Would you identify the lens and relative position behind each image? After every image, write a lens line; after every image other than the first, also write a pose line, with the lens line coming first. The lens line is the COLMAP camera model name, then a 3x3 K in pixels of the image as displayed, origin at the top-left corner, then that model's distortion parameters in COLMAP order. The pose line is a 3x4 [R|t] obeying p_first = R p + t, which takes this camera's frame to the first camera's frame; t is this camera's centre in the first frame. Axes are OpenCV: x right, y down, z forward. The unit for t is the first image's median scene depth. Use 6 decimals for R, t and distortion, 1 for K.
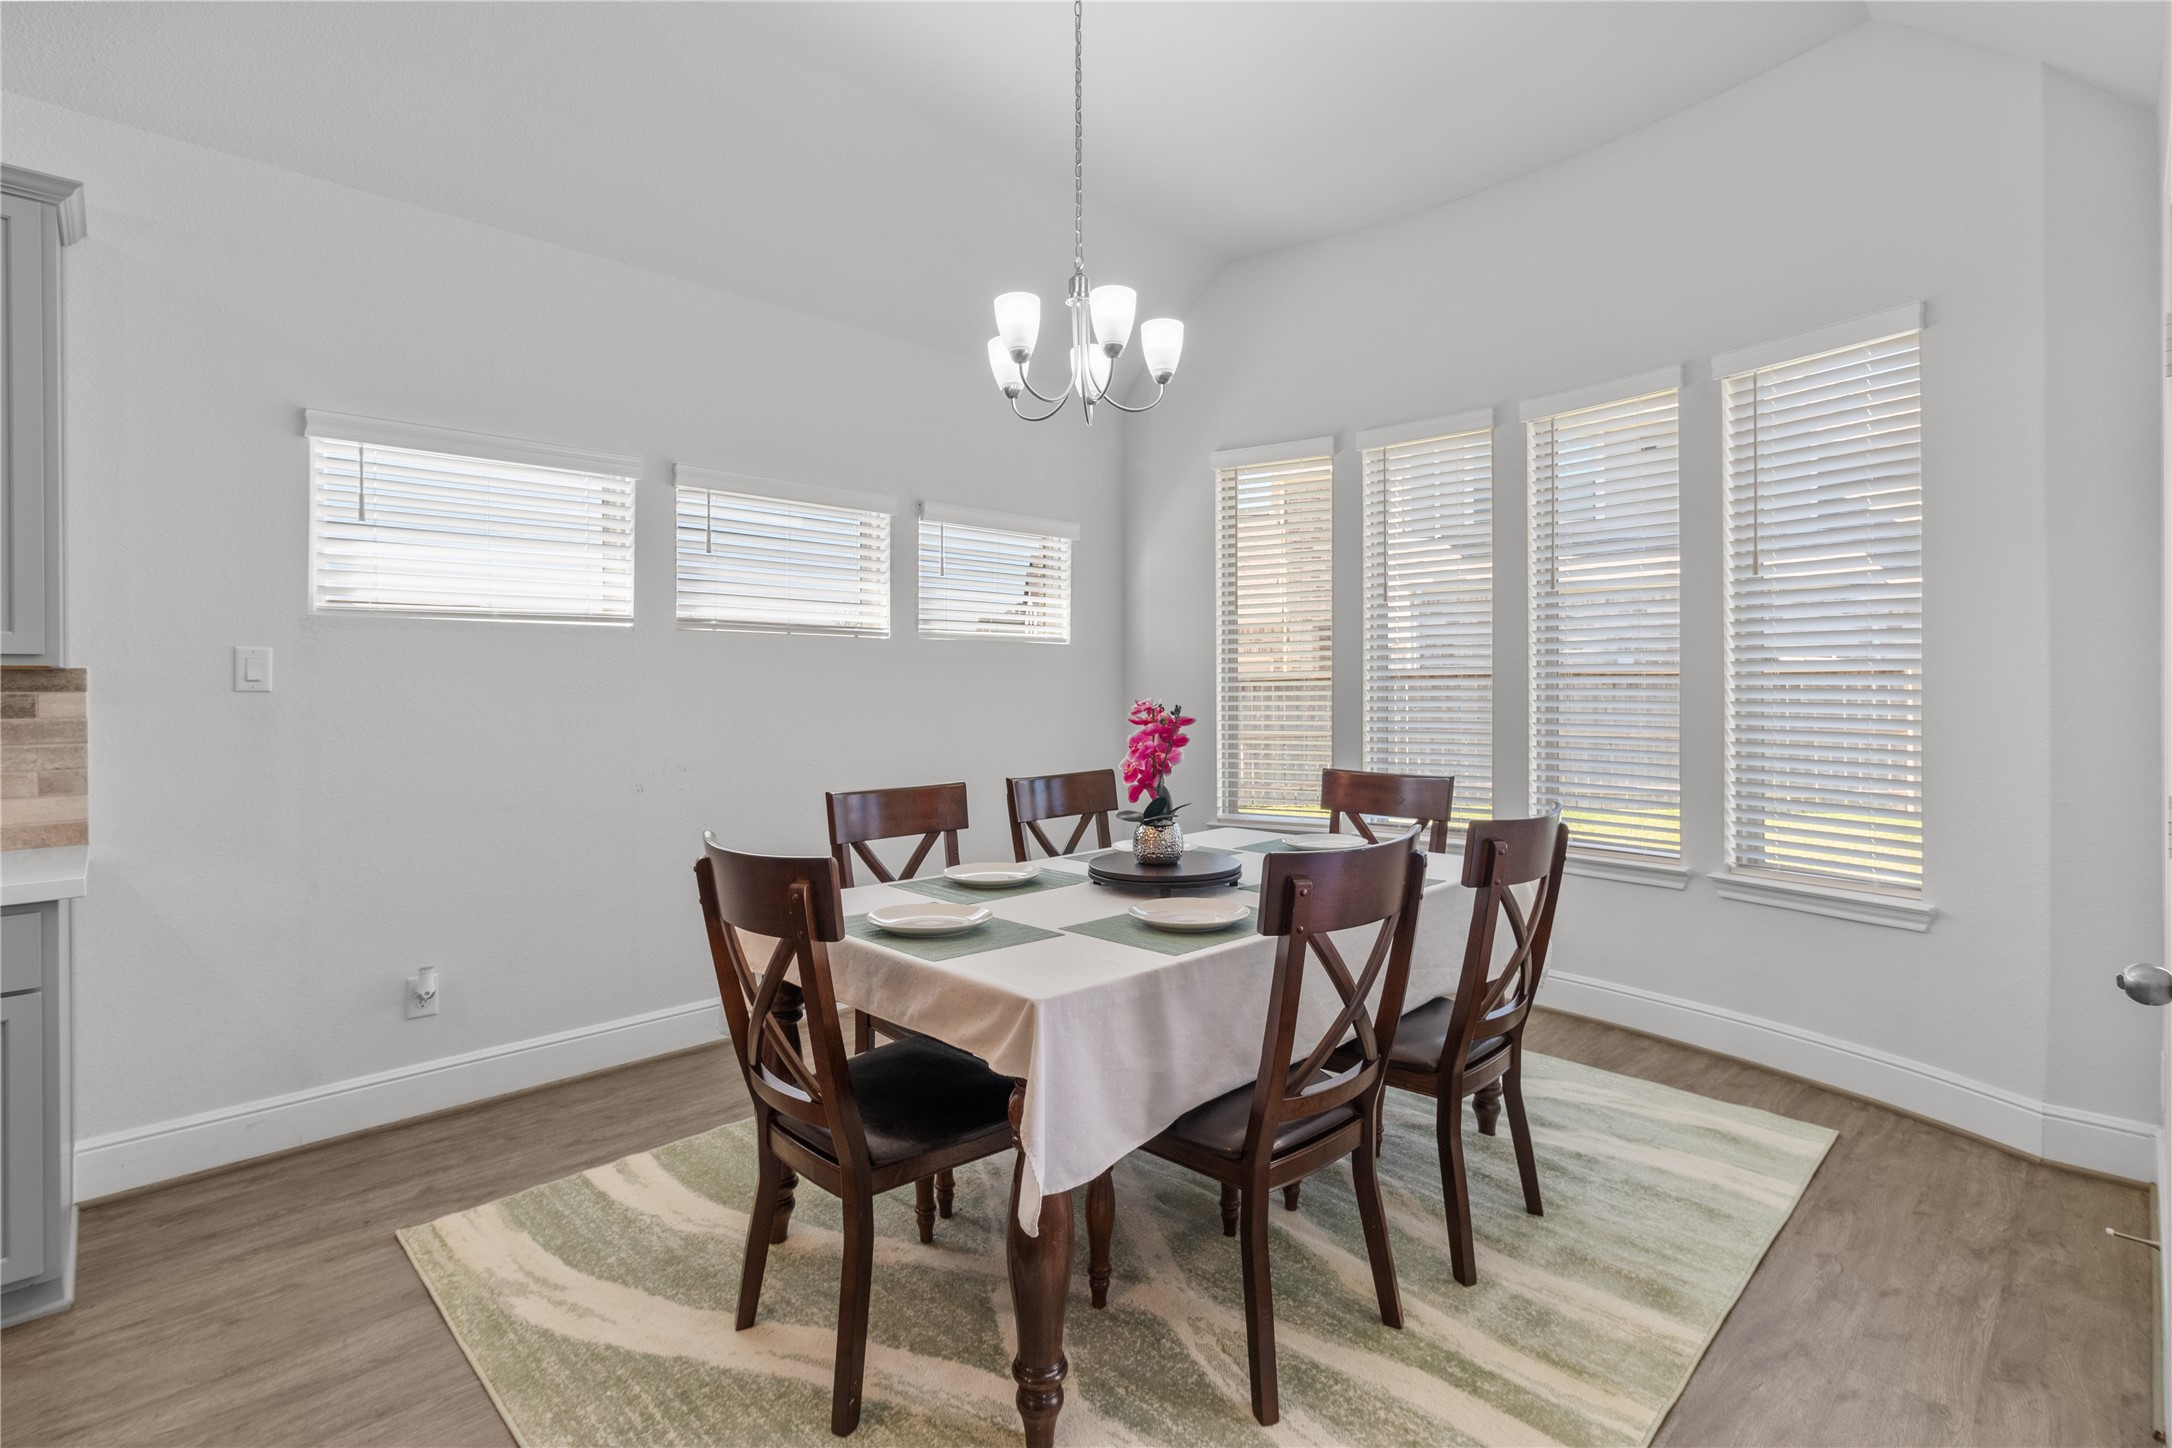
lens RADIAL K [[1021.7, 0, 1098.9], [0, 1021.7, 682.4], [0, 0, 1]] dist [0.006140, -0.001119]
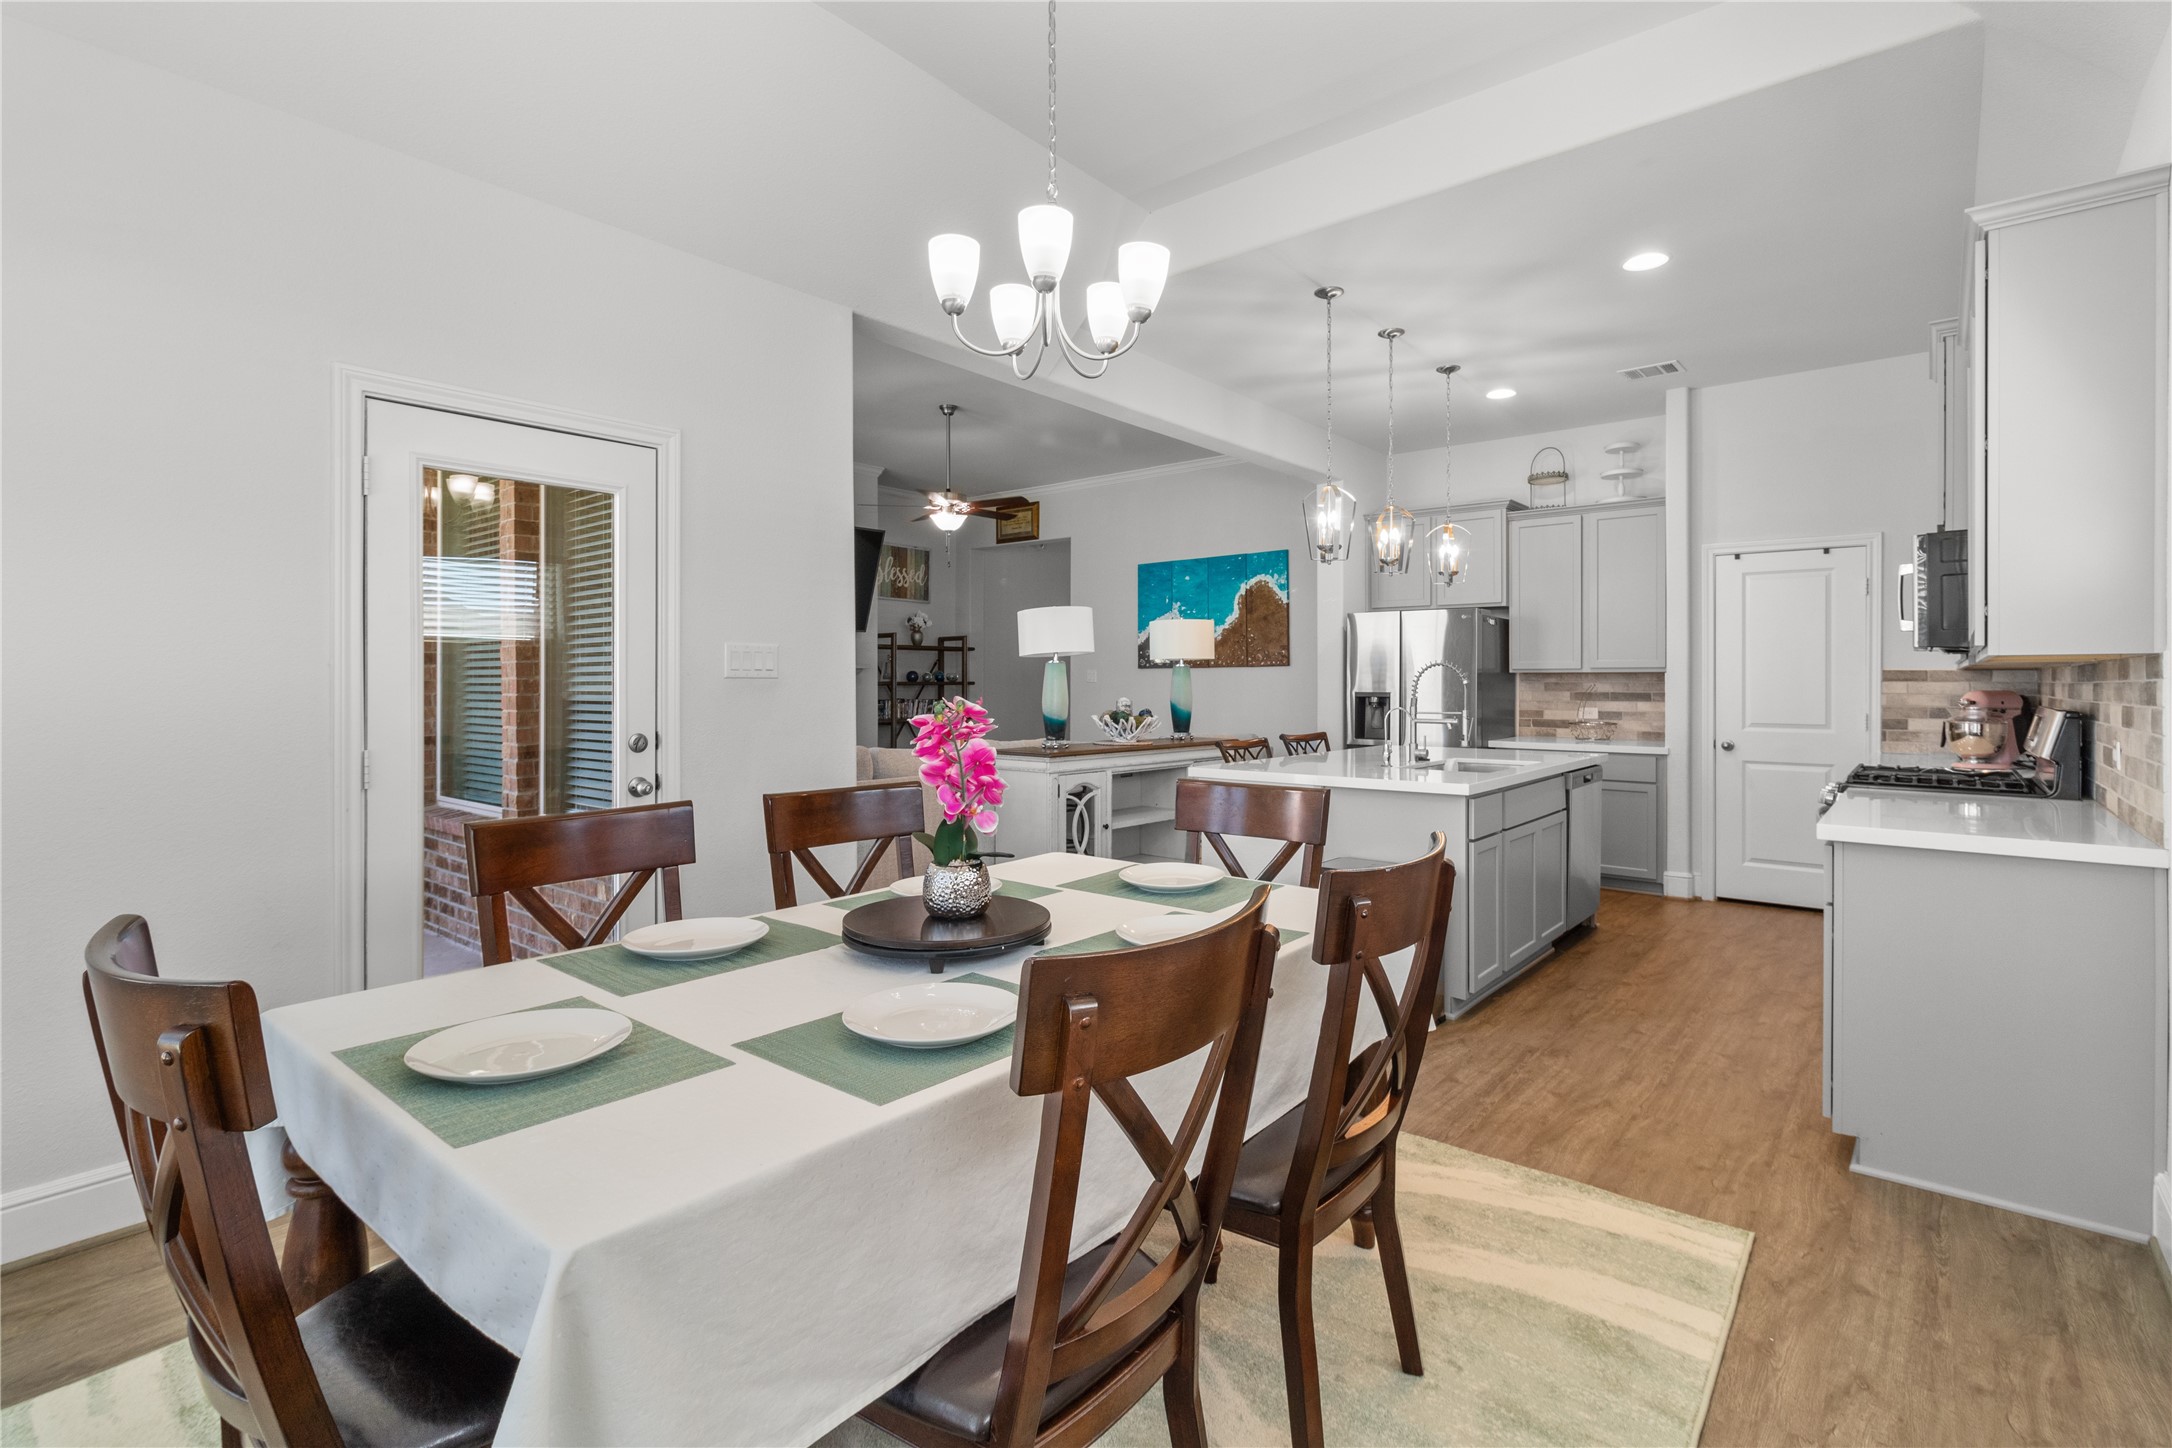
lens RADIAL K [[1021.7, 0, 1110.2], [0, 1021.7, 678.2], [0, 0, 1]] dist [0.006140, -0.001119]
pose [[-0.993415, -0.002908, -0.114537, 0.030055], [-0.002602, 0.999993, -0.002816, 0.013942], [0.114544, -0.002499, -0.993415, 1.793033]]
